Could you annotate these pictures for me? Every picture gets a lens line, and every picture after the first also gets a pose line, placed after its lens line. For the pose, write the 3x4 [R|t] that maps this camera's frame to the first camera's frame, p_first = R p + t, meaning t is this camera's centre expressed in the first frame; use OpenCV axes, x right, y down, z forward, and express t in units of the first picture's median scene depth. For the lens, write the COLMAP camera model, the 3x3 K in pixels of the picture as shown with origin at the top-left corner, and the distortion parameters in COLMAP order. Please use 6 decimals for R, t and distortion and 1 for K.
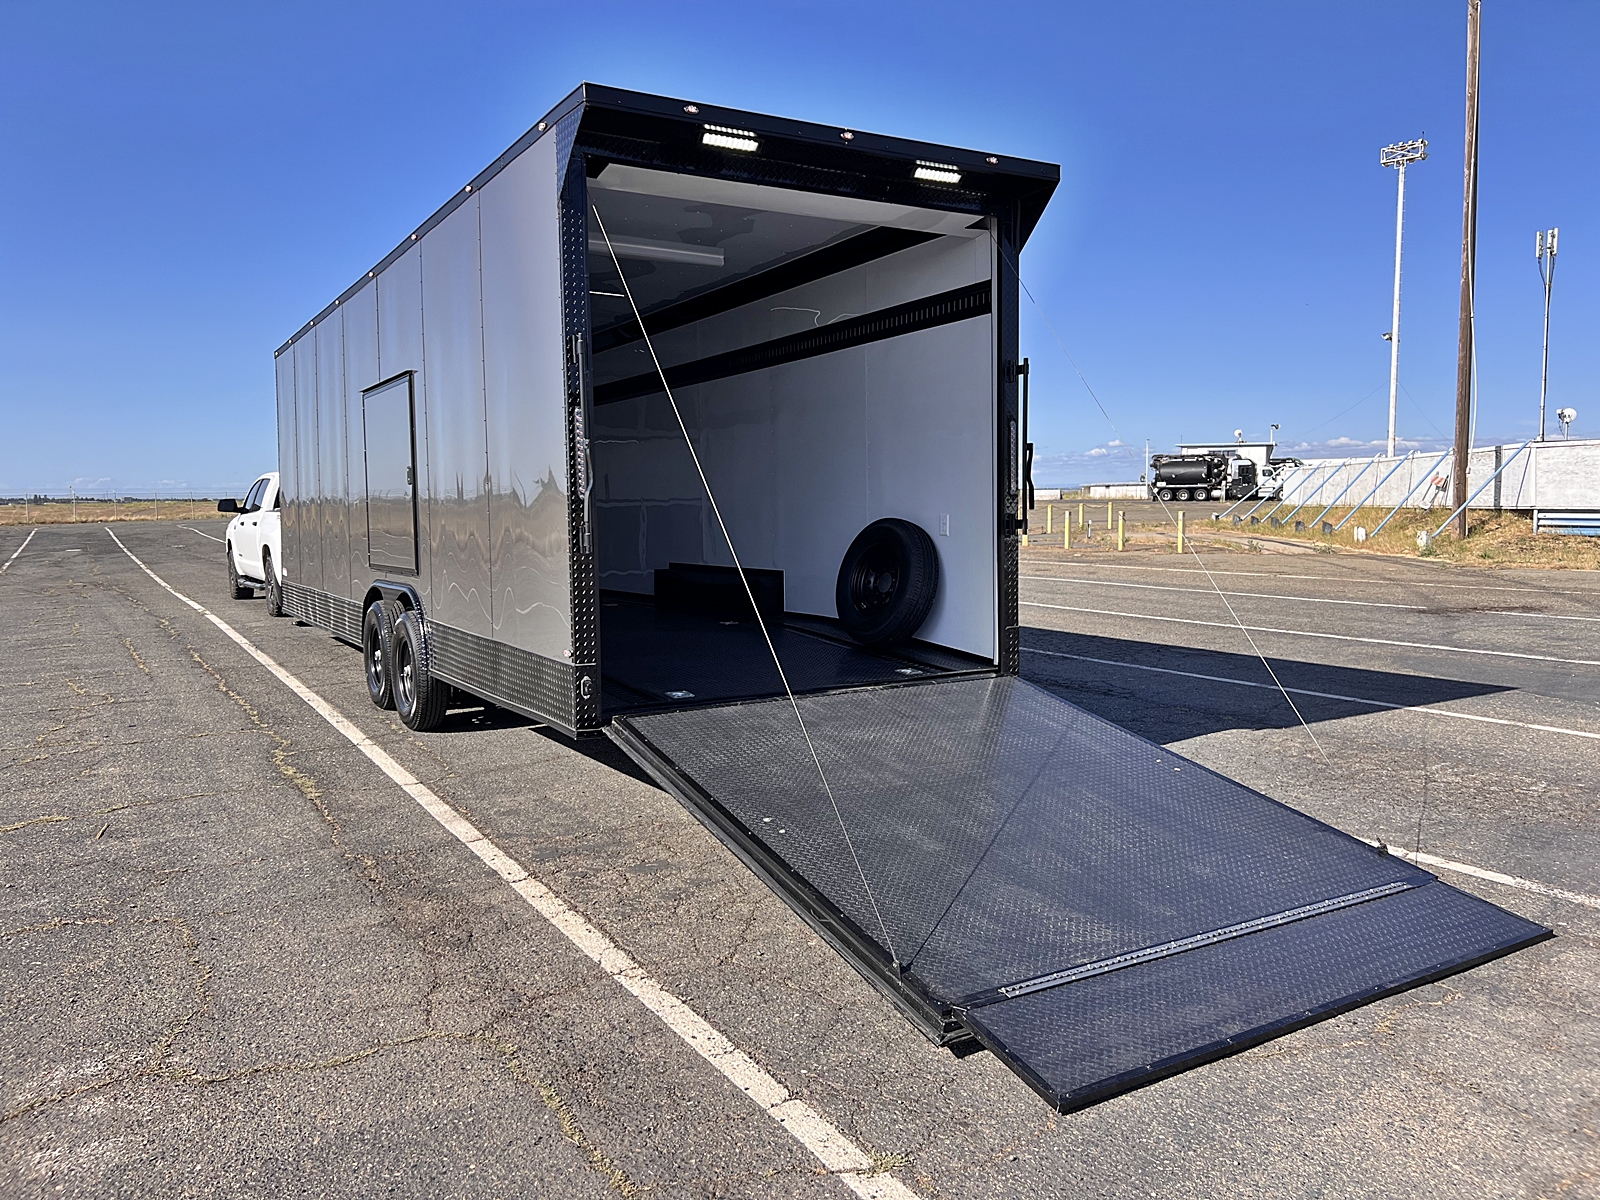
lens RADIAL K [[1231.2, 0, 809.6], [0, 1231.2, 580.0], [0, 0, 1]] dist [0.060636, -0.068542]
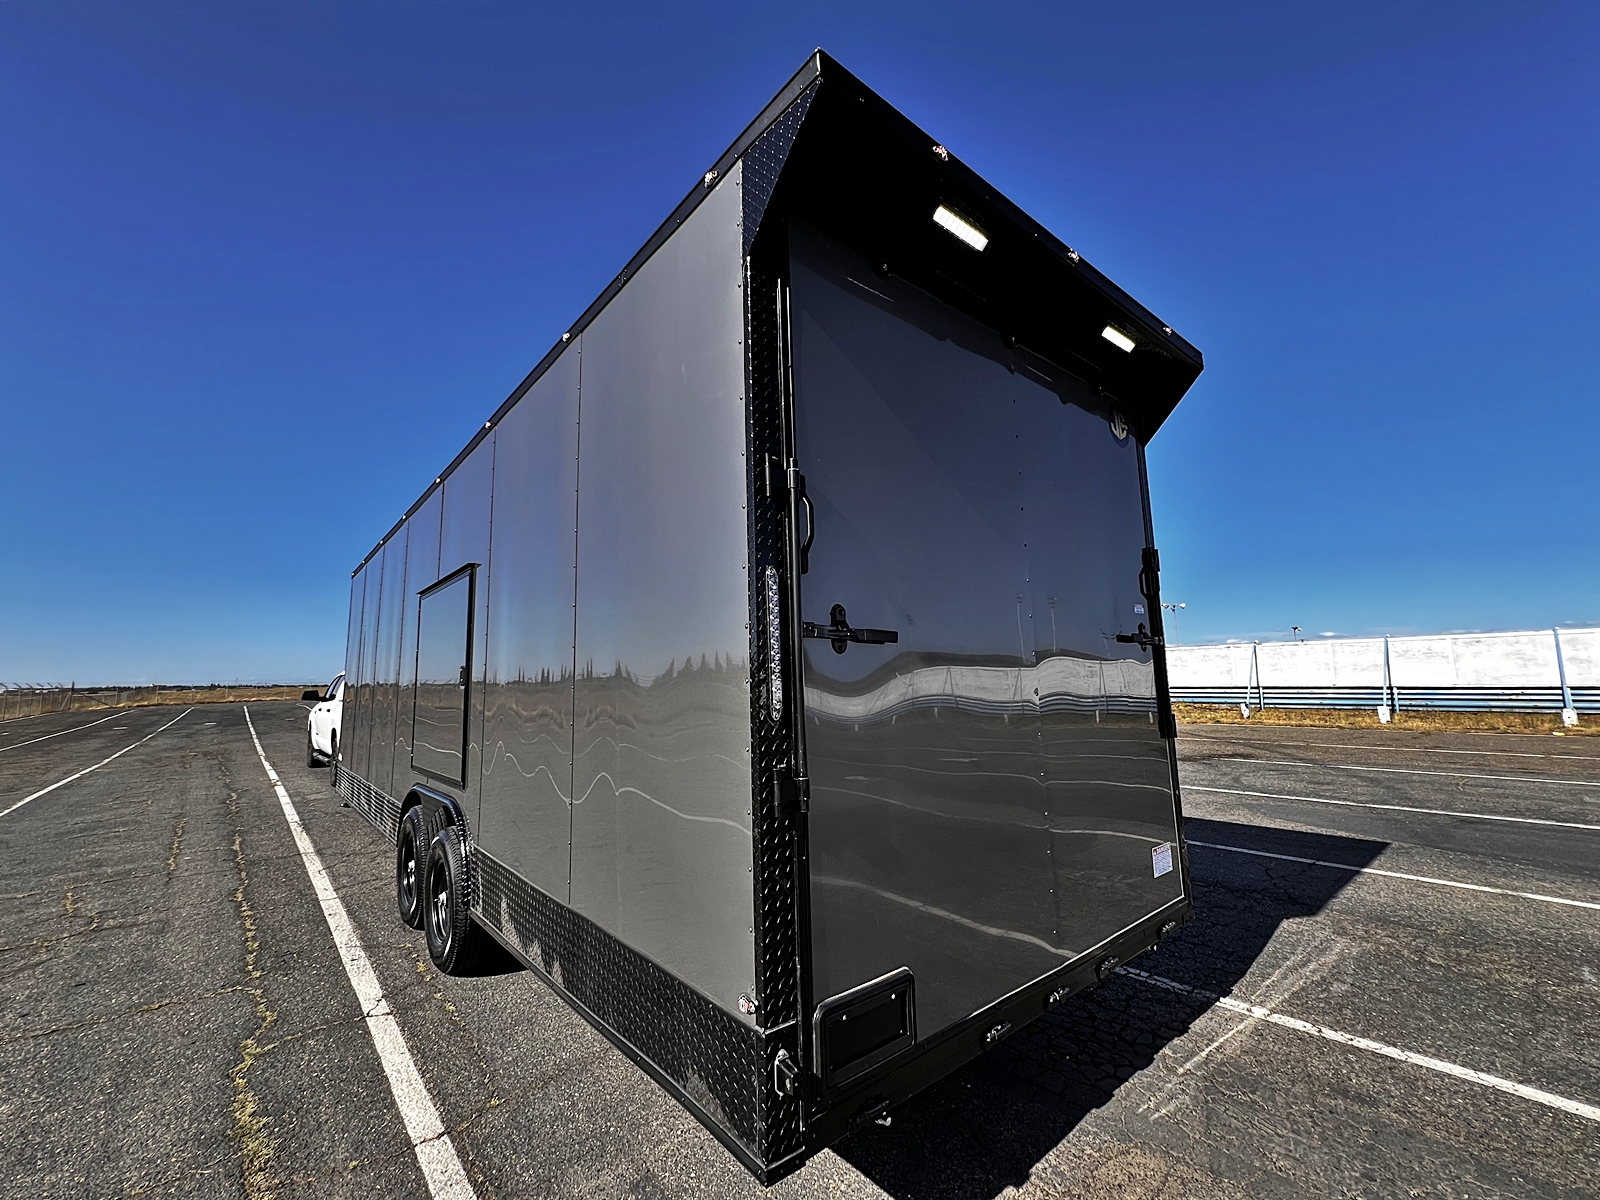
lens RADIAL K [[645.5, 0, 798.7], [0, 645.5, 599.9], [0, 0, 1]] dist [-0.005802, 0.001045]
pose [[0.985493, 0.012629, 0.169246, -0.185738], [0.019445, 0.982259, -0.186521, -0.052843], [-0.168599, 0.187106, 0.967763, 0.567118]]
